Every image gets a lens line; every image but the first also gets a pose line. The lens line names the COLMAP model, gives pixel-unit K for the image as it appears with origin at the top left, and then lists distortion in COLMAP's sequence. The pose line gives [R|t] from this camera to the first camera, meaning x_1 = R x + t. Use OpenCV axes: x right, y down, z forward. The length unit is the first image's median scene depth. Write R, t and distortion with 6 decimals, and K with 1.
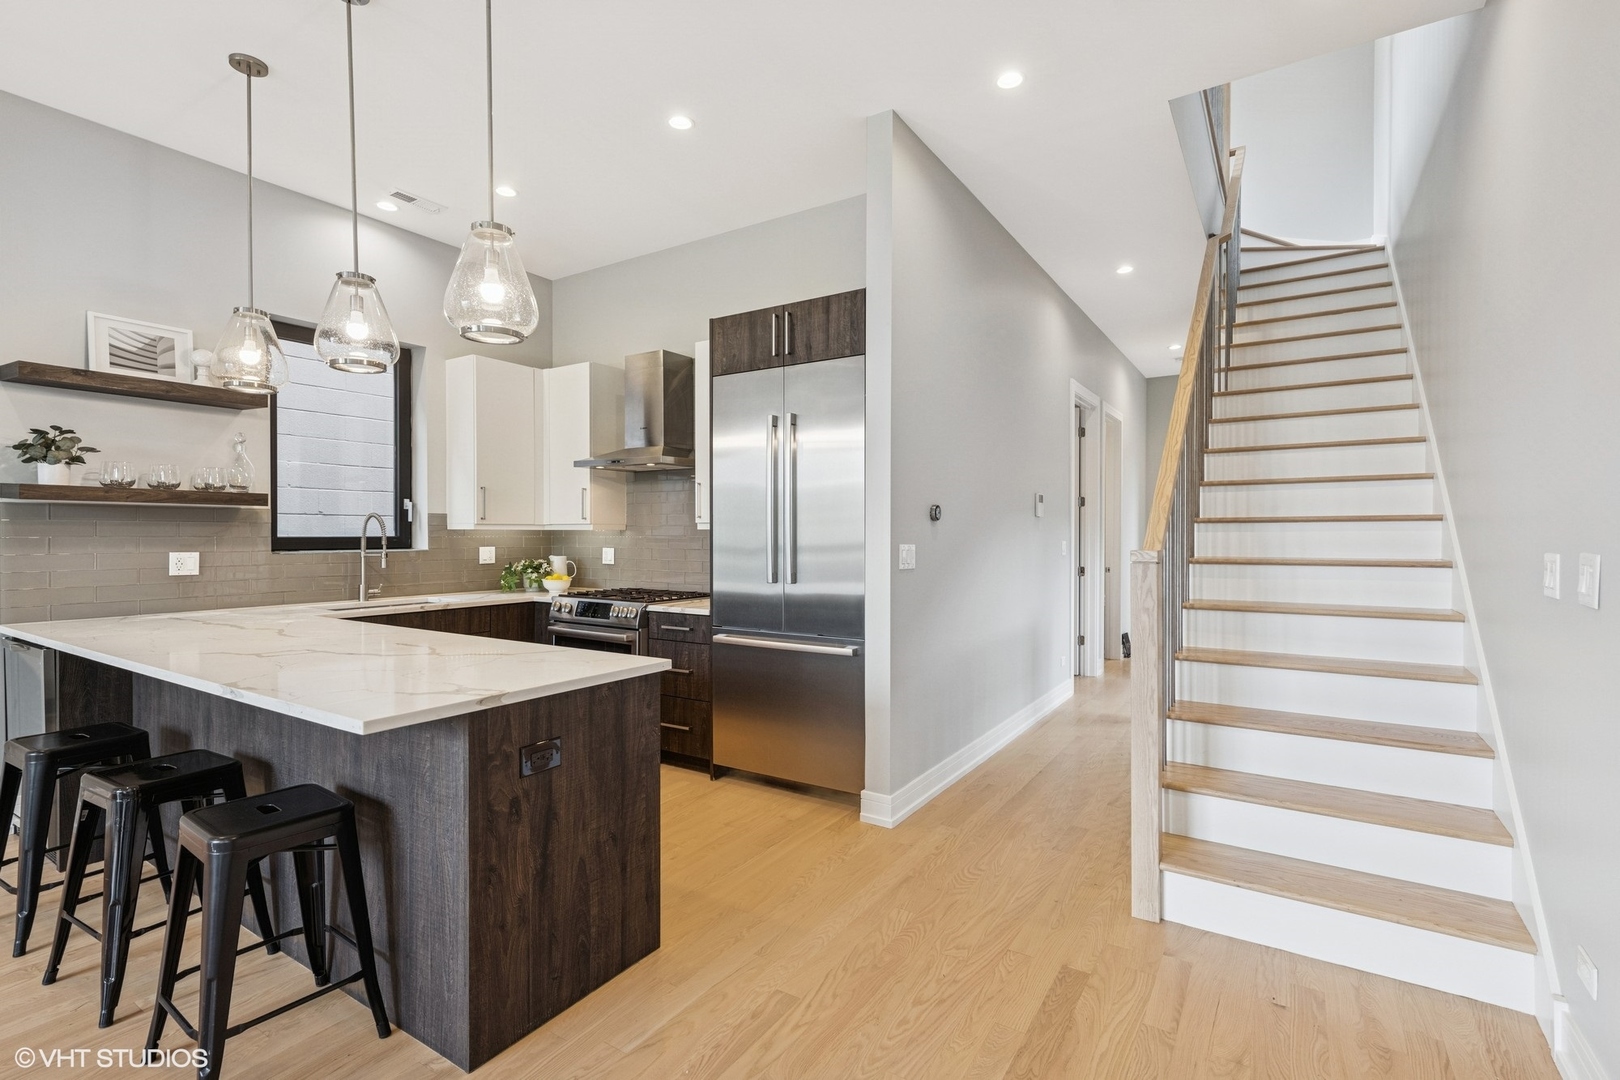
lens RADIAL K [[737.1, 0, 822.3], [0, 737.1, 536.3], [0, 0, 1]] dist [0.019326, 0.000064]
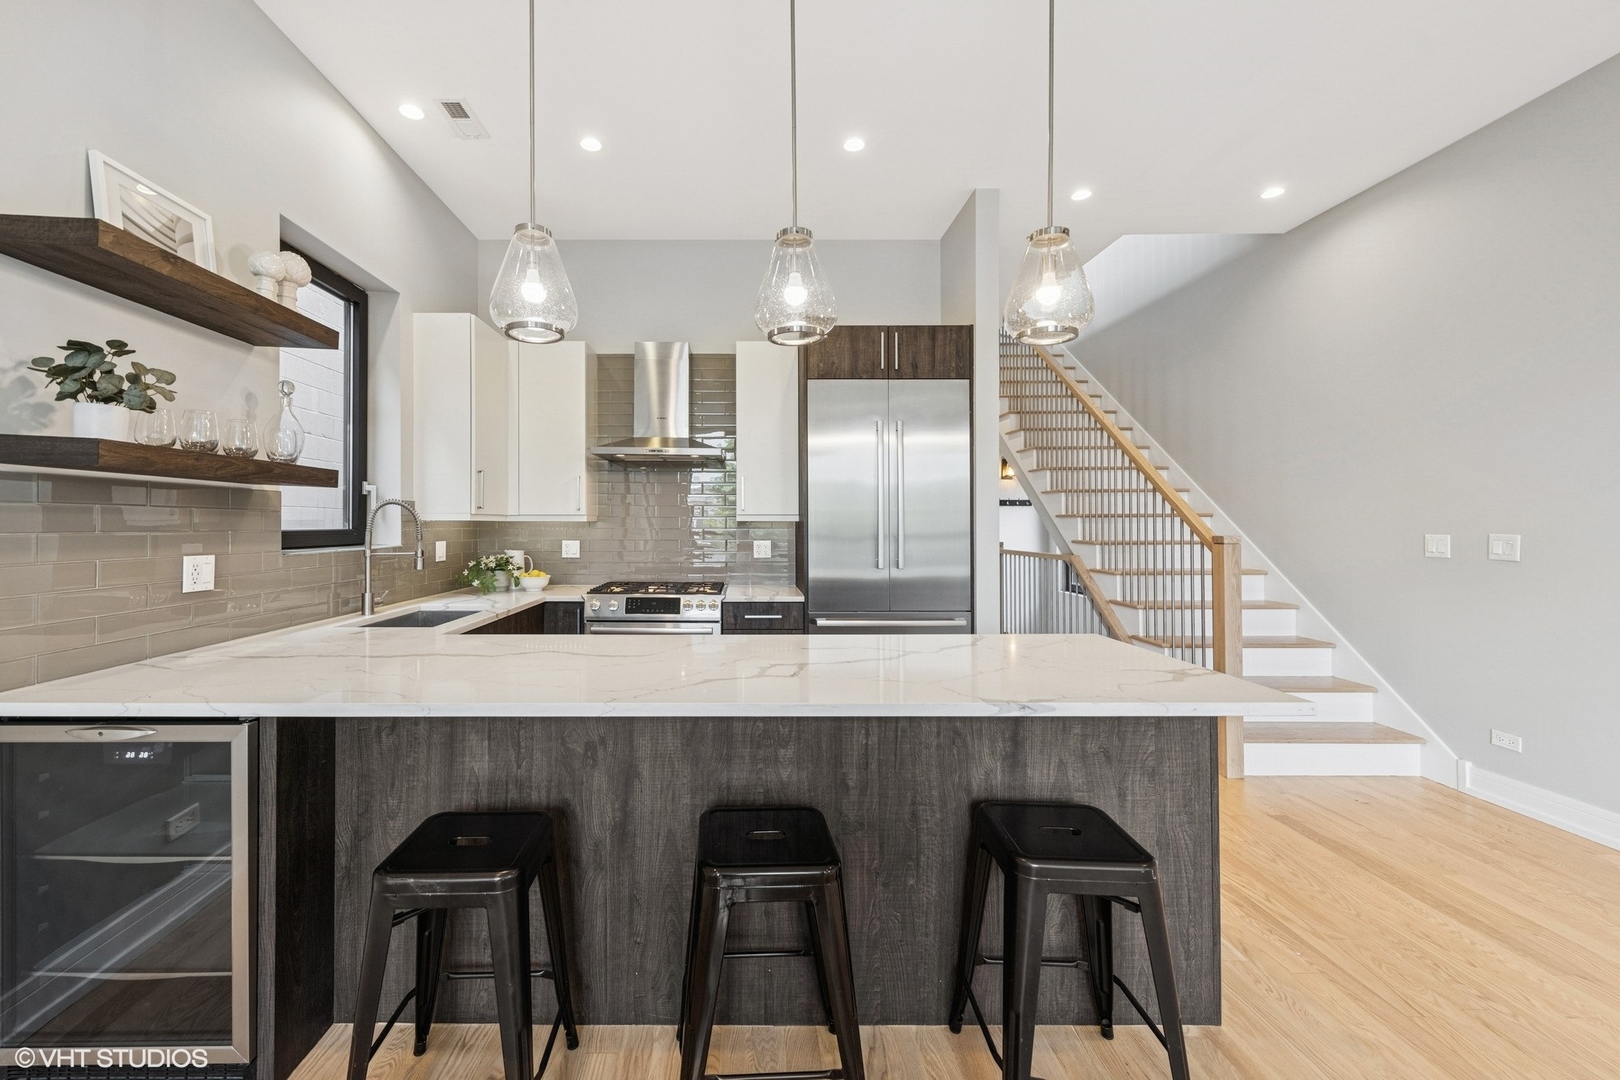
lens RADIAL K [[627.0, 0, 799.4], [0, 627.0, 523.9], [0, 0, 1]] dist [0.000882, 0.000161]
pose [[0.843766, 0.000290, 0.536711, -0.703584], [0.003104, 0.999980, -0.005420, -0.000824], [-0.536702, 0.006239, 0.843749, 0.260494]]
